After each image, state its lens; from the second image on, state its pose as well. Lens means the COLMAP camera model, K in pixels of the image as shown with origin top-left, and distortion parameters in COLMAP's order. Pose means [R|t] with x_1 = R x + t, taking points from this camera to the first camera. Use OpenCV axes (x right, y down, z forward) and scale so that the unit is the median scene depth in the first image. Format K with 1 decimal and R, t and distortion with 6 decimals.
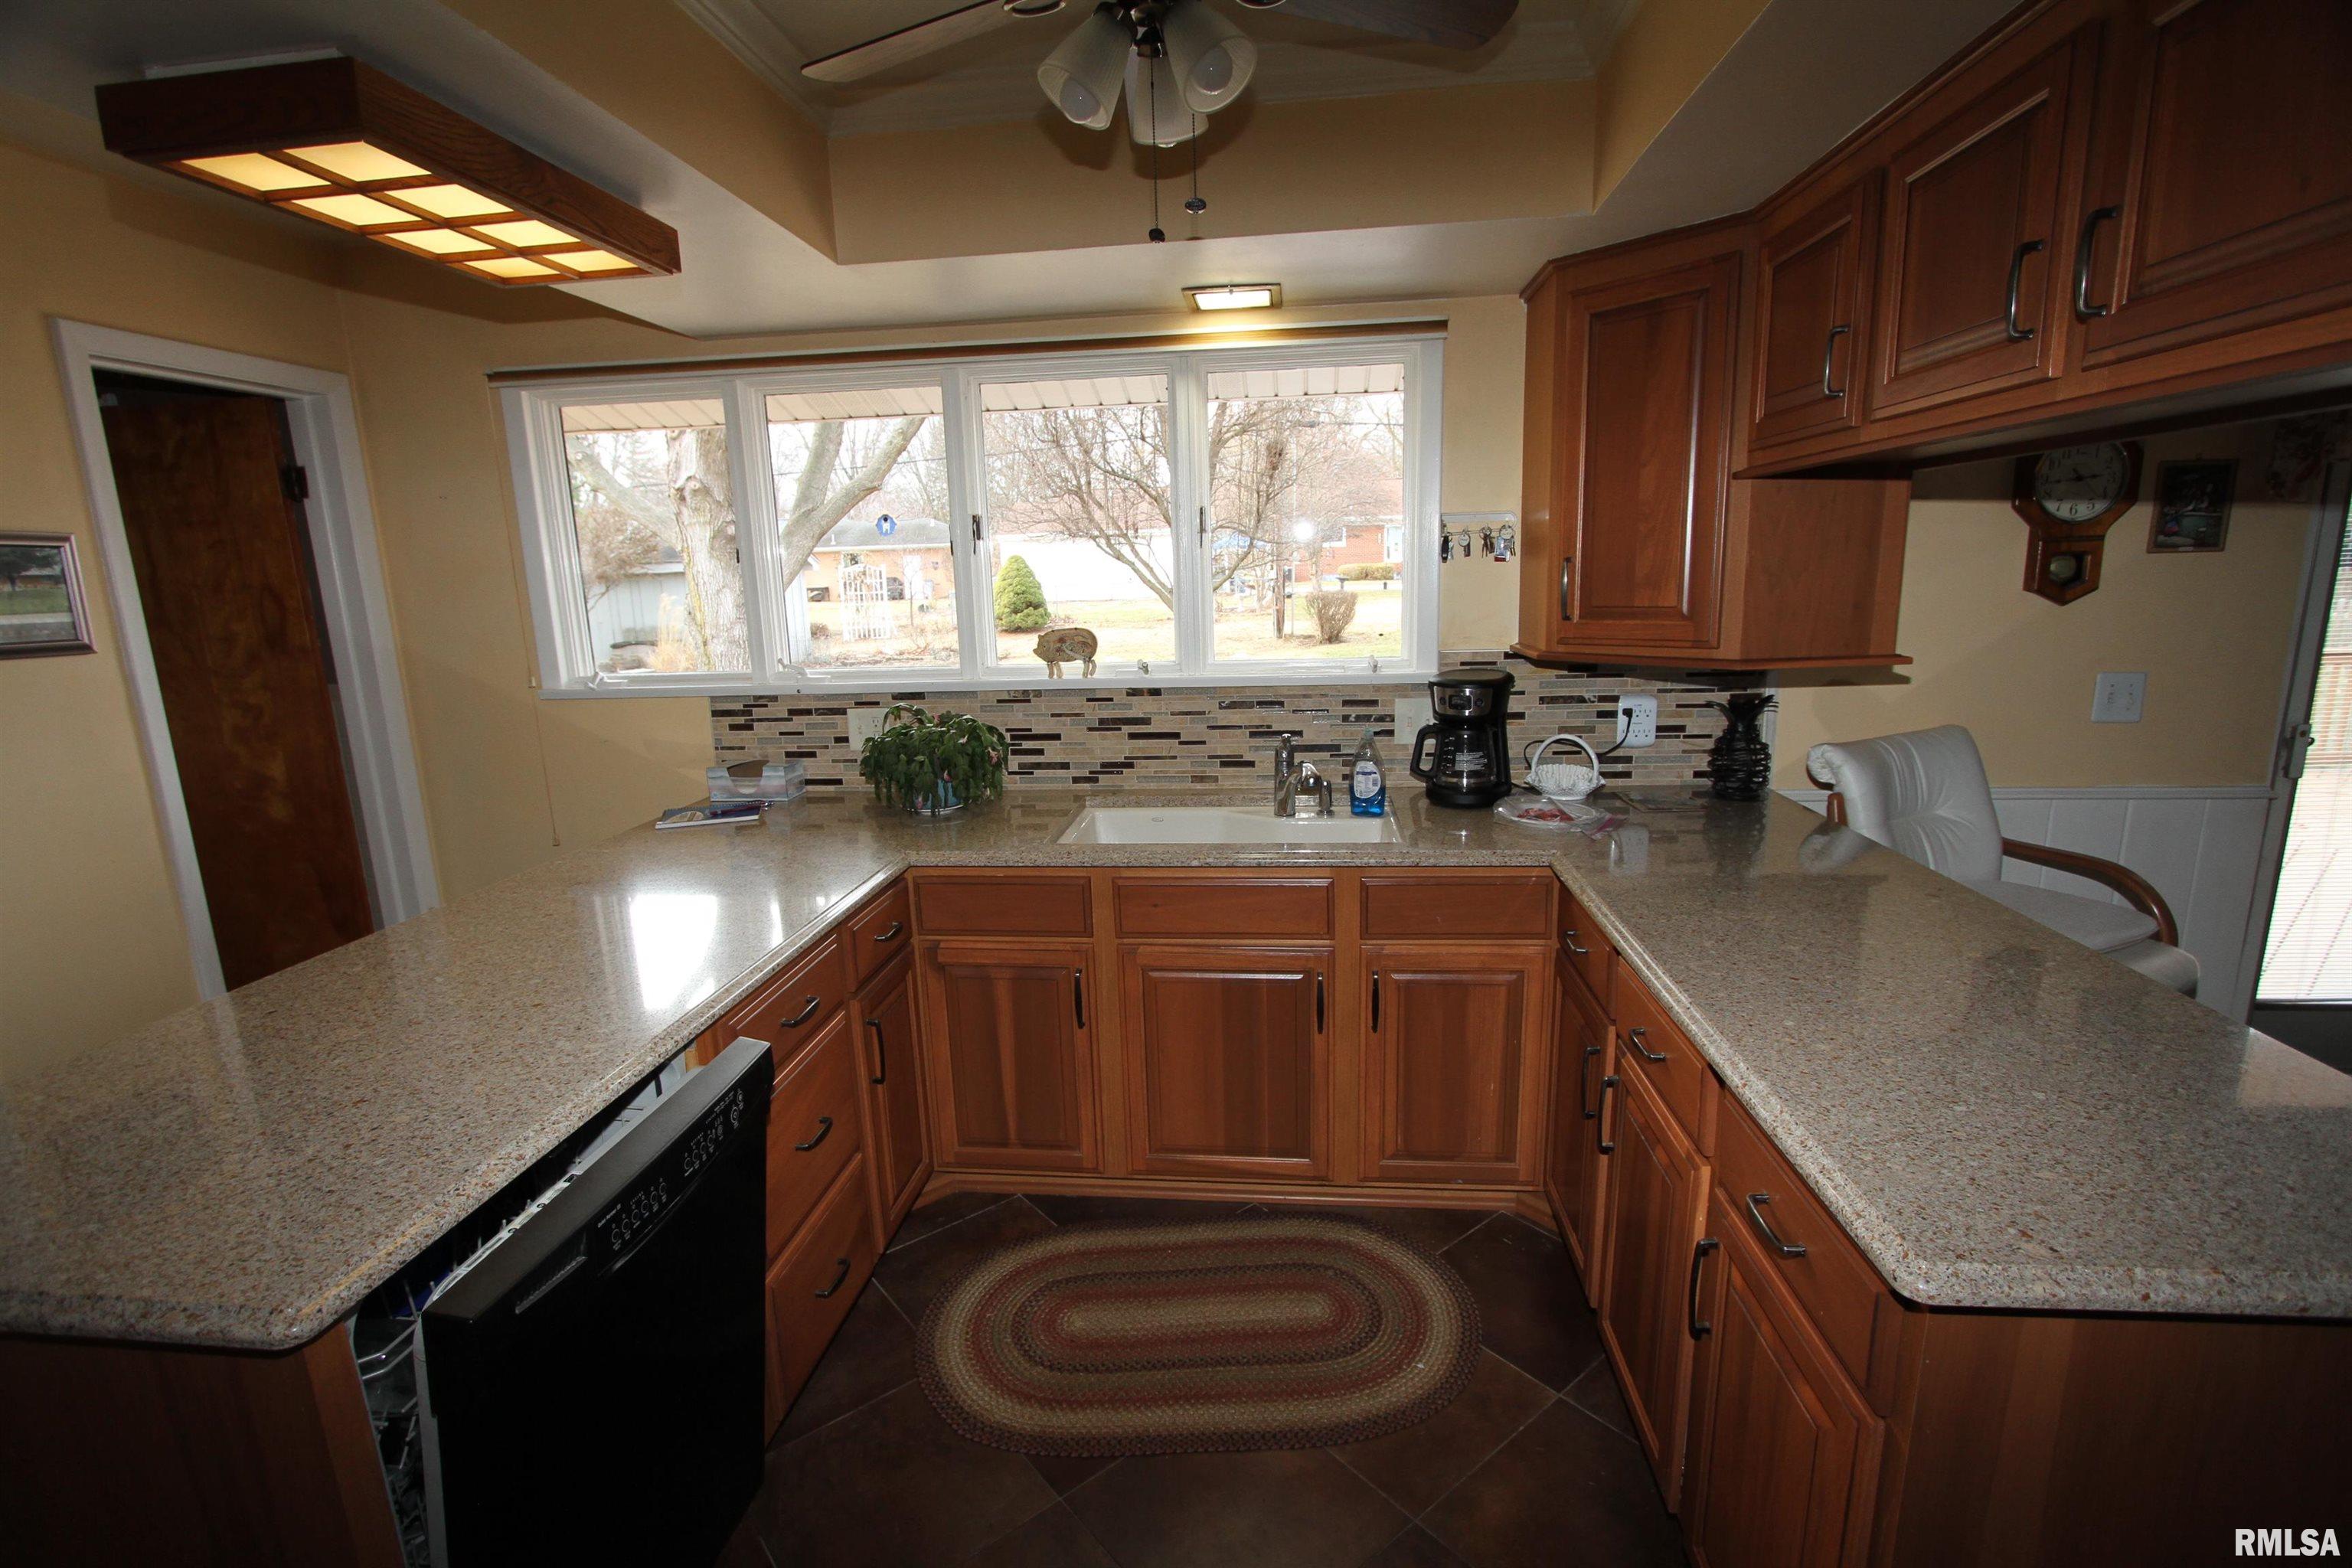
lens RADIAL K [[1086.6, 0, 1180.2], [0, 1086.6, 802.1], [0, 0, 1]] dist [-0.019086, 0.002354]
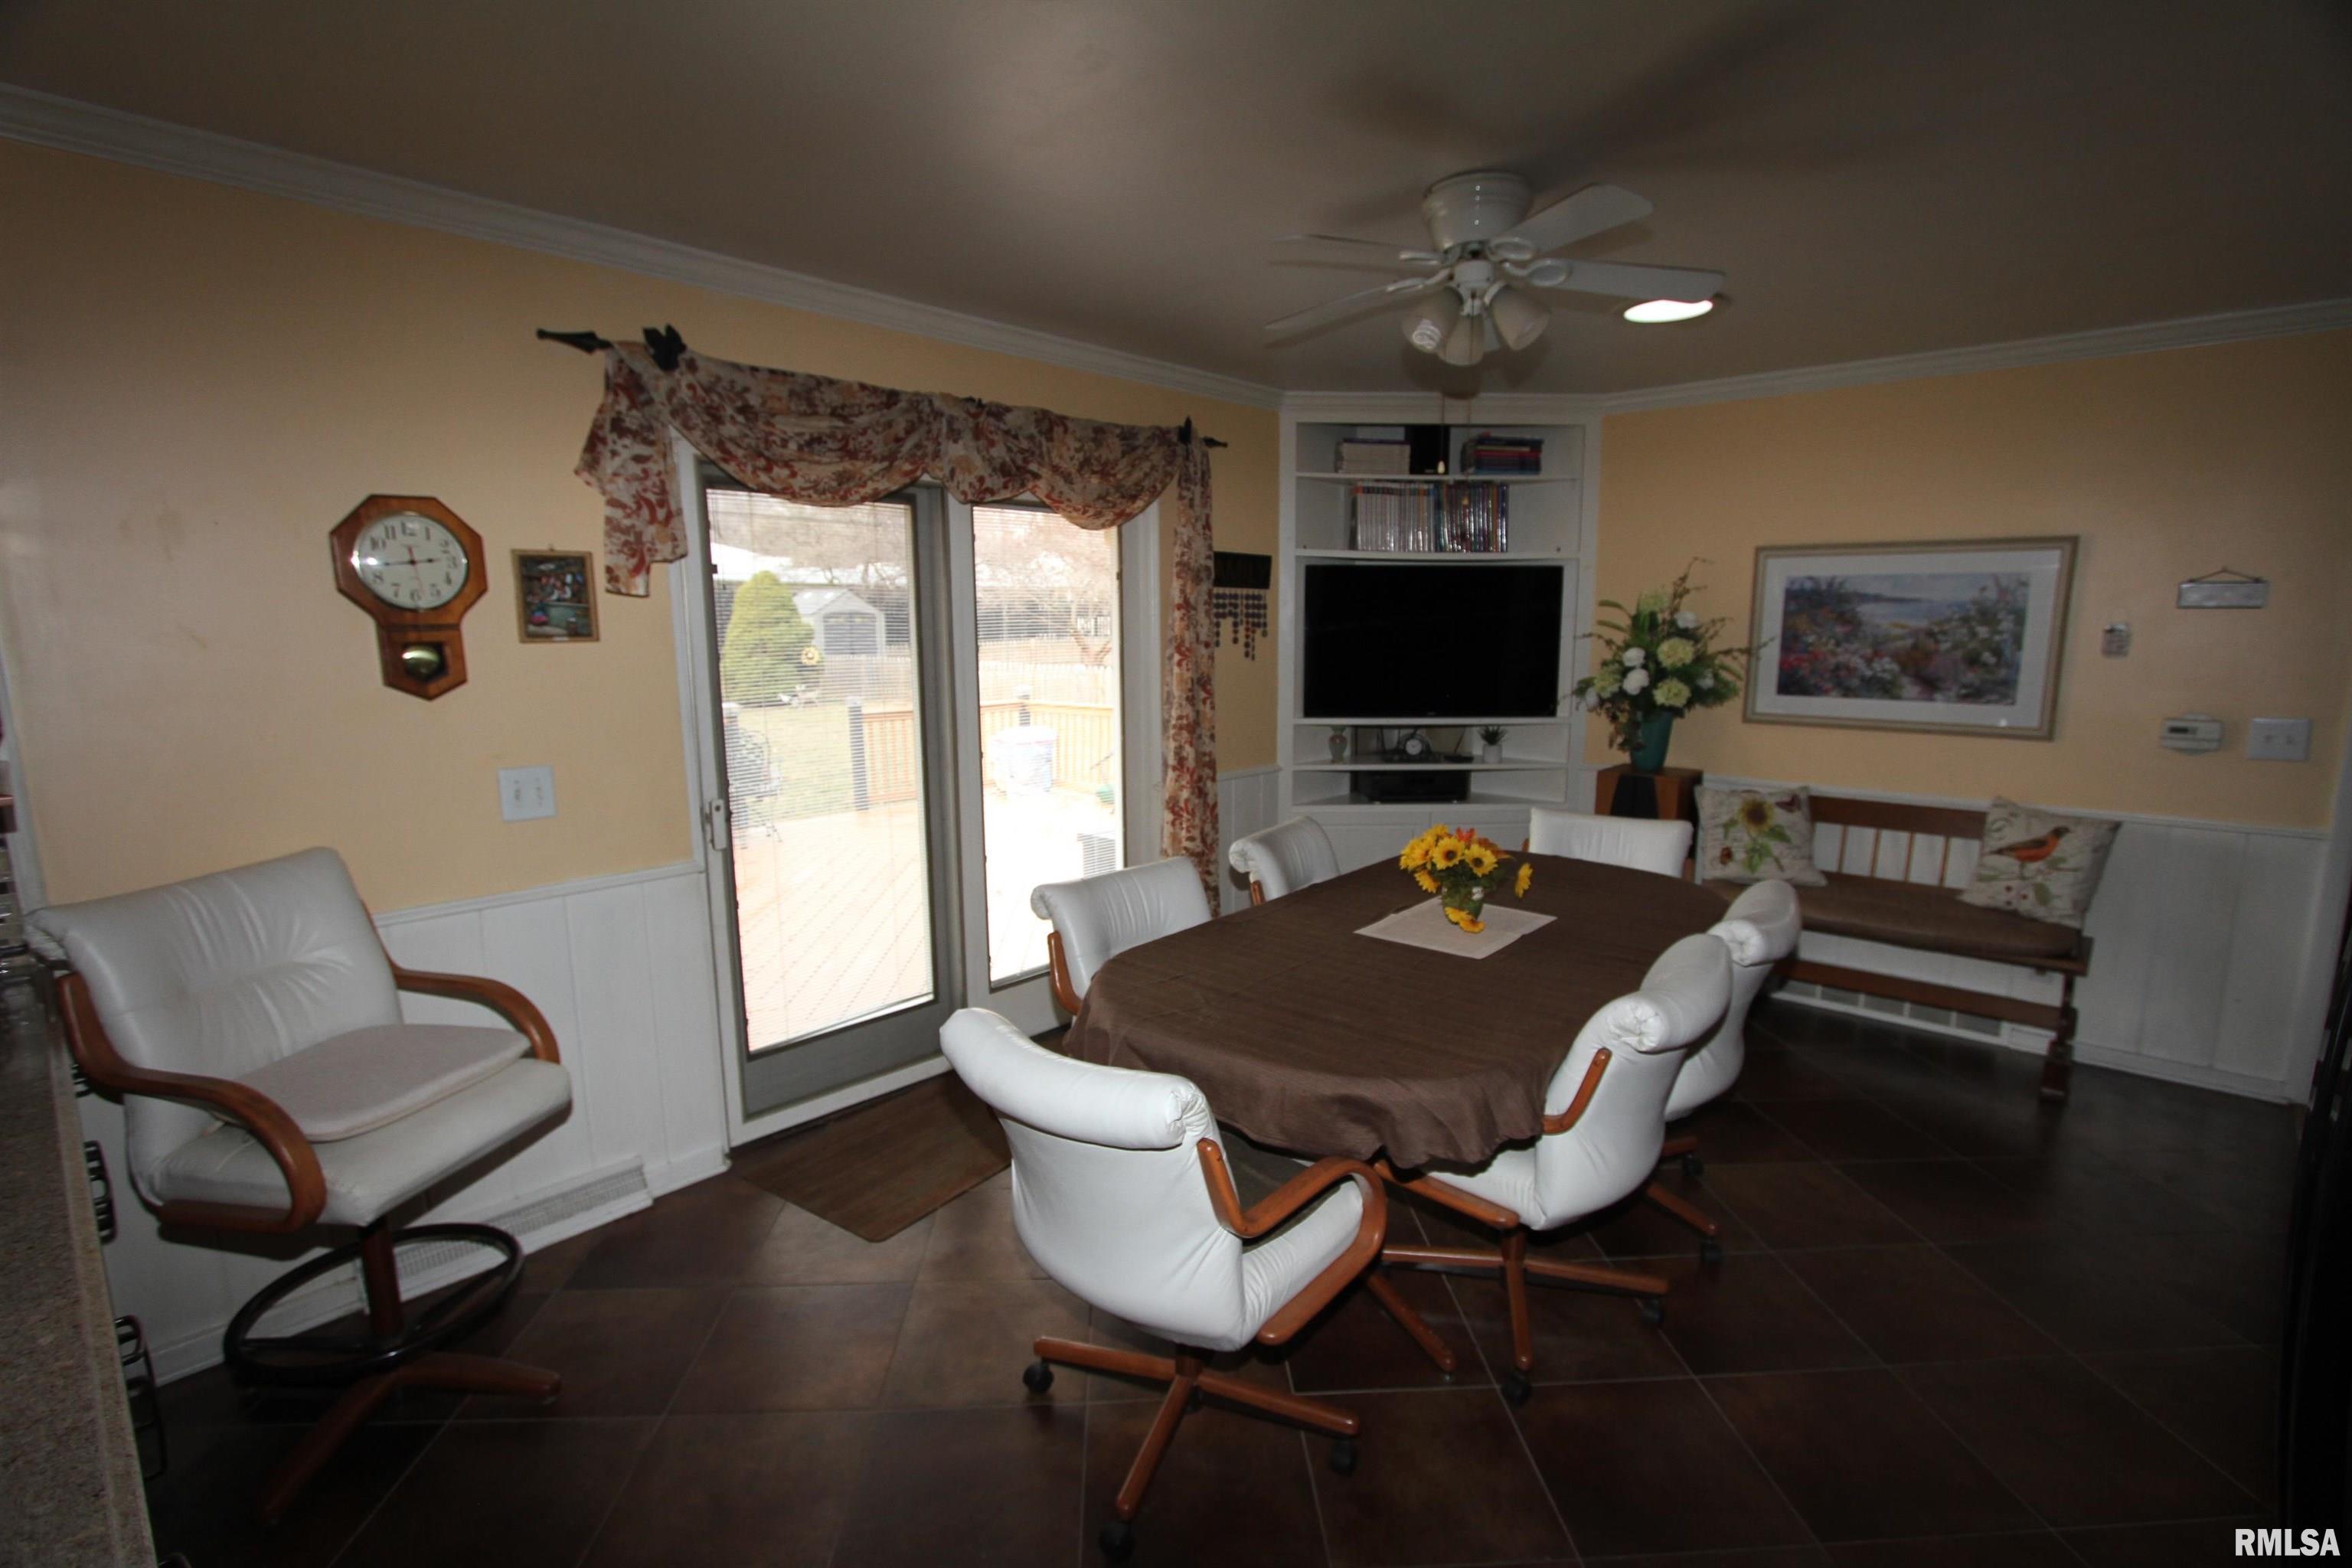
lens RADIAL K [[1086.6, 0, 1180.2], [0, 1086.6, 802.1], [0, 0, 1]] dist [-0.019086, 0.002354]
pose [[0.589661, -0.108077, 0.800387, 0.431359], [0.155087, 0.987716, 0.019117, -0.017790], [-0.792621, 0.112857, 0.599179, -0.026393]]
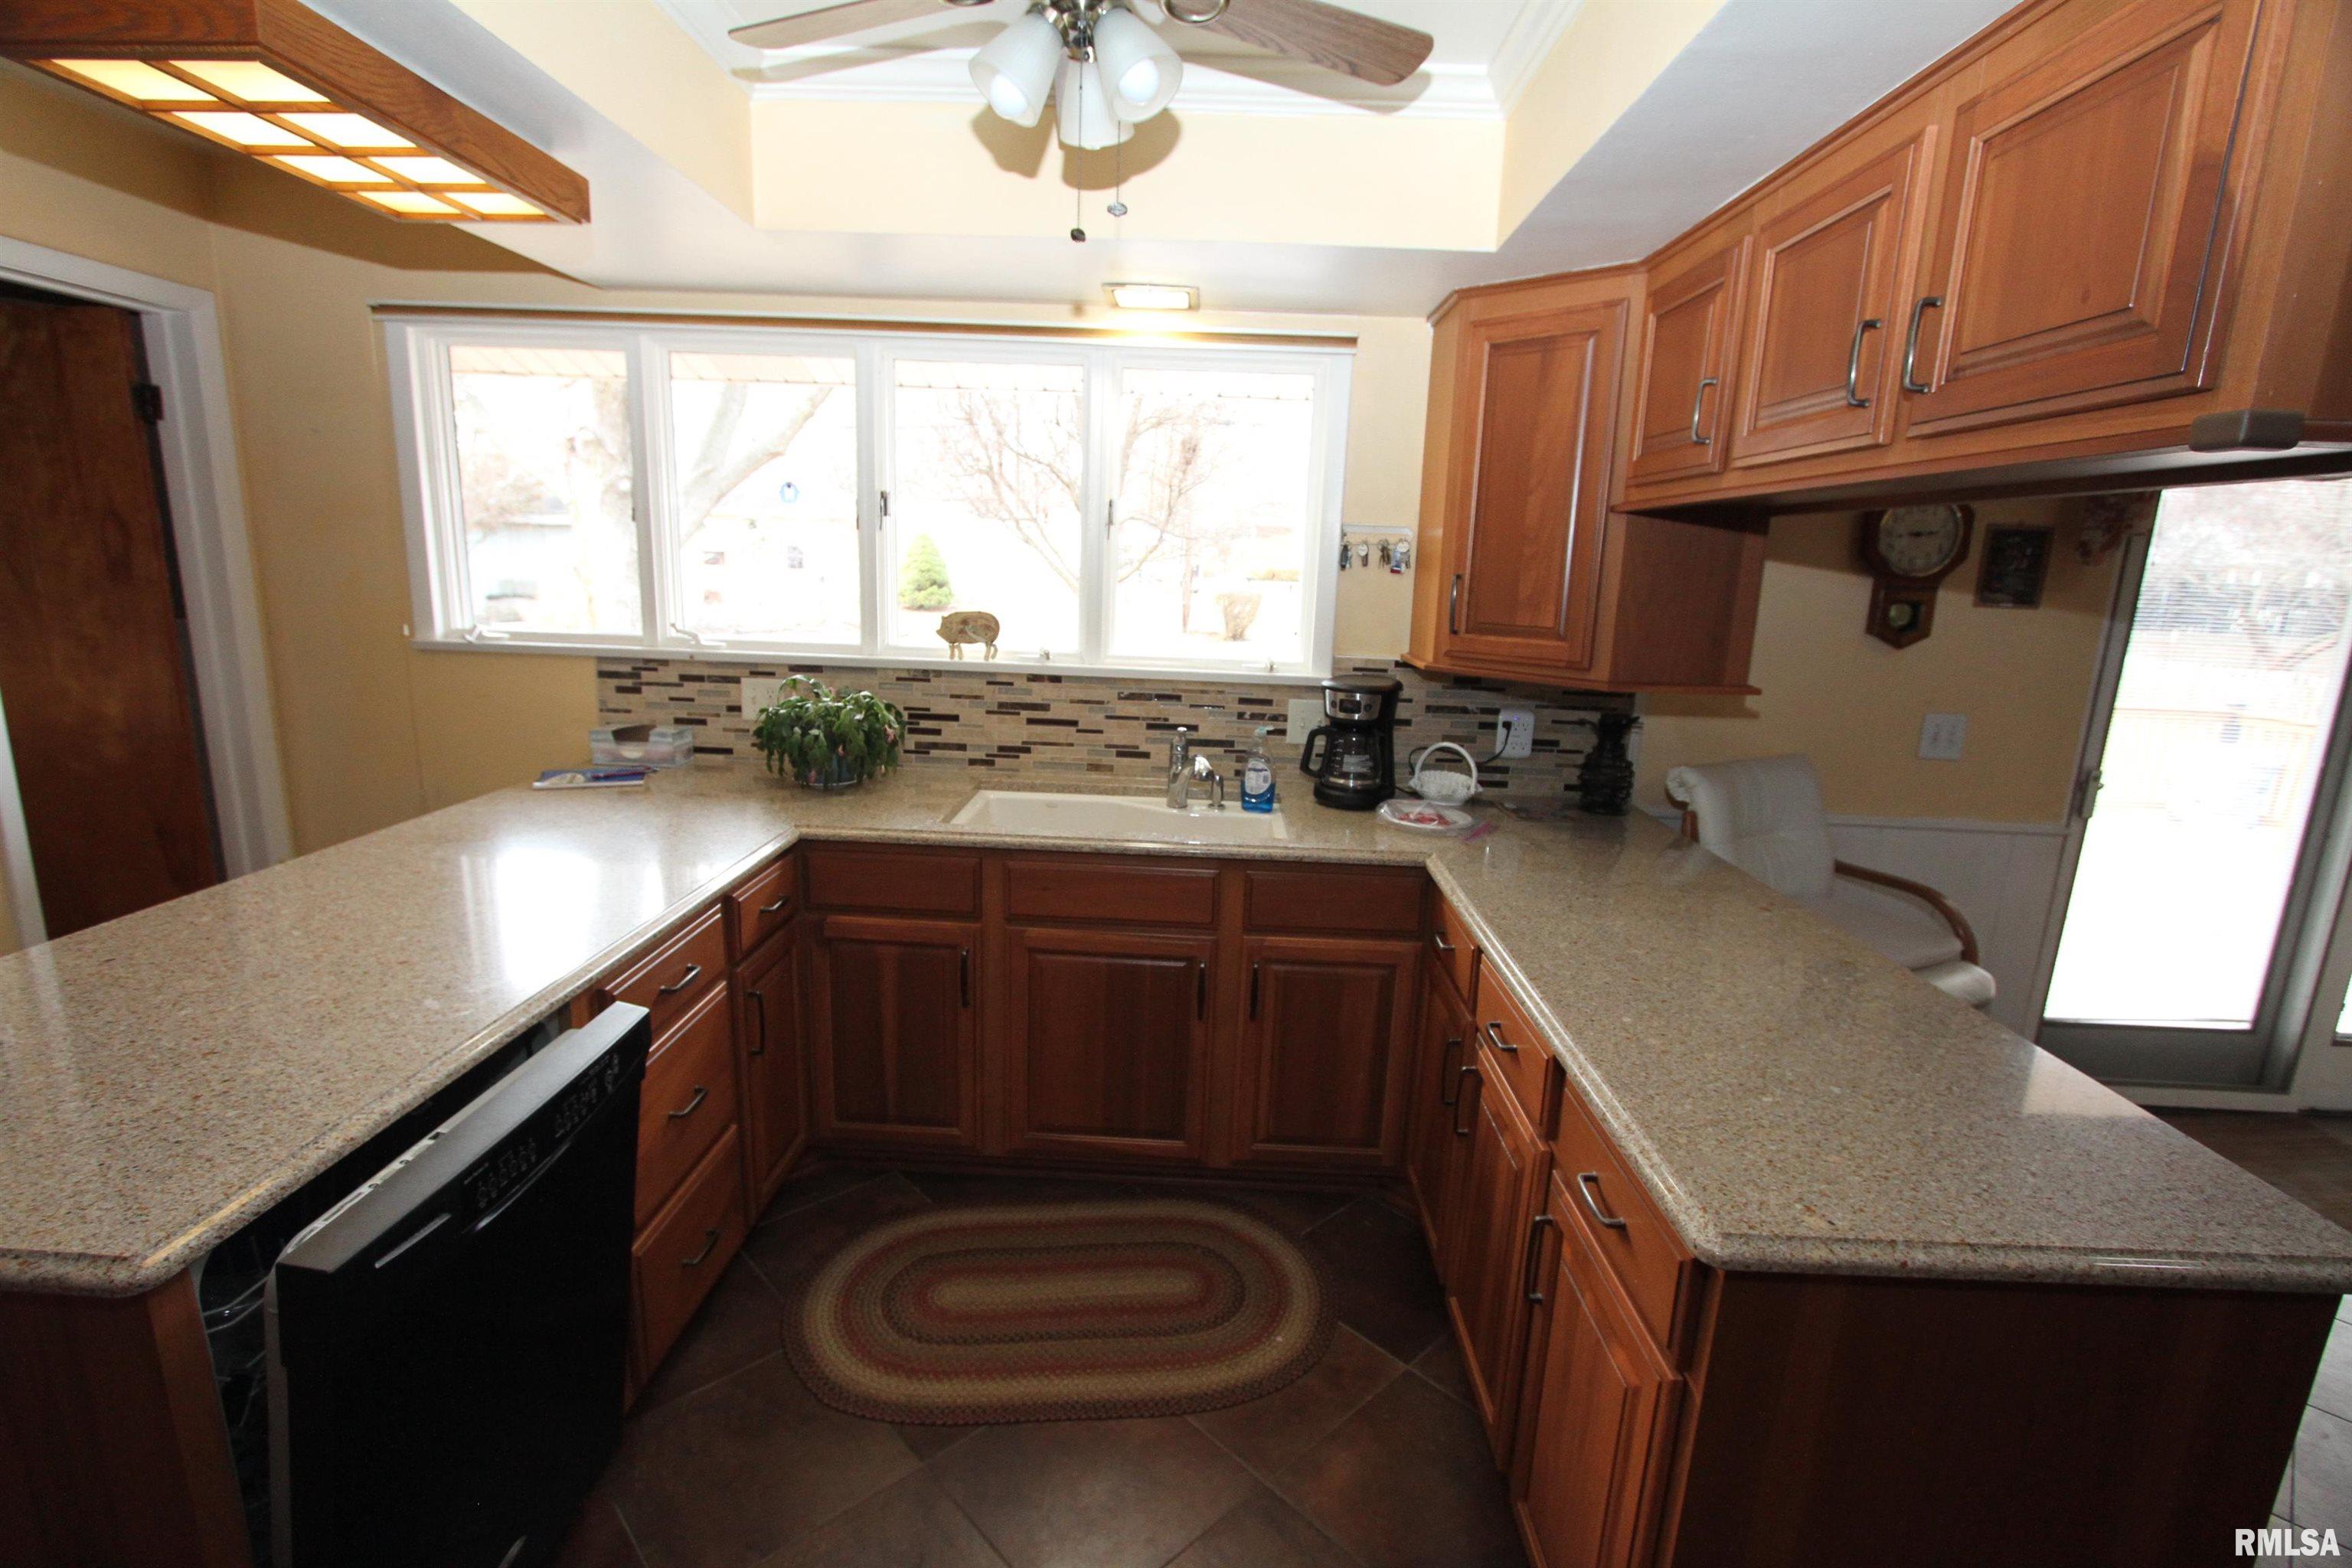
lens RADIAL K [[1086.6, 0, 1180.2], [0, 1086.6, 802.1], [0, 0, 1]] dist [-0.019086, 0.002354]
pose [[0.994338, 0.049016, 0.094285, 0.002587], [-0.049775, 0.998744, 0.005712, 0.001518], [-0.093887, -0.010373, 0.995529, -0.019969]]
